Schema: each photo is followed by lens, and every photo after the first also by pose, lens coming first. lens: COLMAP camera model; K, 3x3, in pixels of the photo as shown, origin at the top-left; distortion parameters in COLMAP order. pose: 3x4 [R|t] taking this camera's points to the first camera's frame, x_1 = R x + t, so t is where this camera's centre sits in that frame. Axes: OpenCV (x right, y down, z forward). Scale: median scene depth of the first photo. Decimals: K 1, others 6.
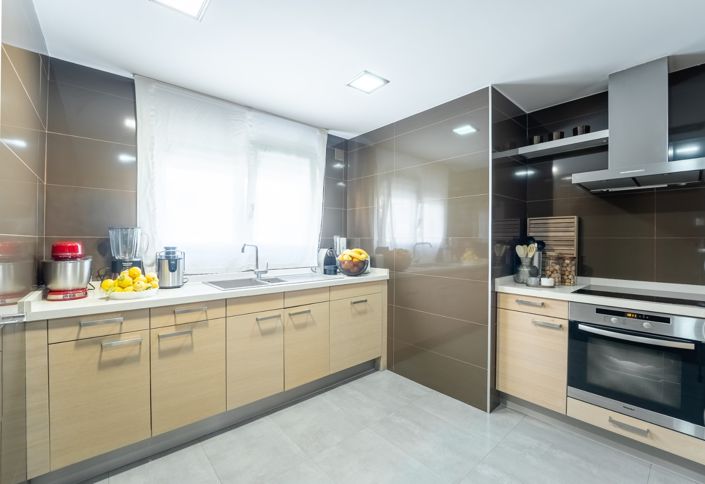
lens RADIAL K [[286.6, 0, 353.1], [0, 286.6, 242.0], [0, 0, 1]] dist [-0.021571, -0.000536]
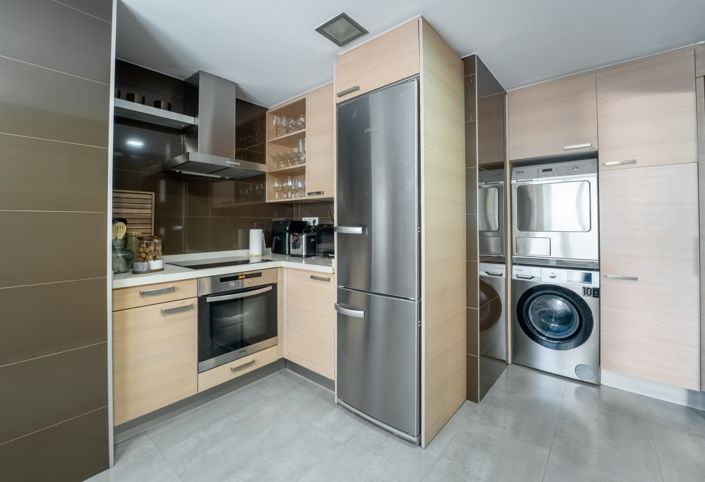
lens RADIAL K [[286.6, 0, 374.6], [0, 286.6, 220.8], [0, 0, 1]] dist [-0.021571, -0.000536]
pose [[-0.174260, 0.007560, 0.984671, -0.321465], [0.007589, 0.999951, -0.006334, 0.017143], [-0.984671, 0.006369, -0.174308, 0.531265]]
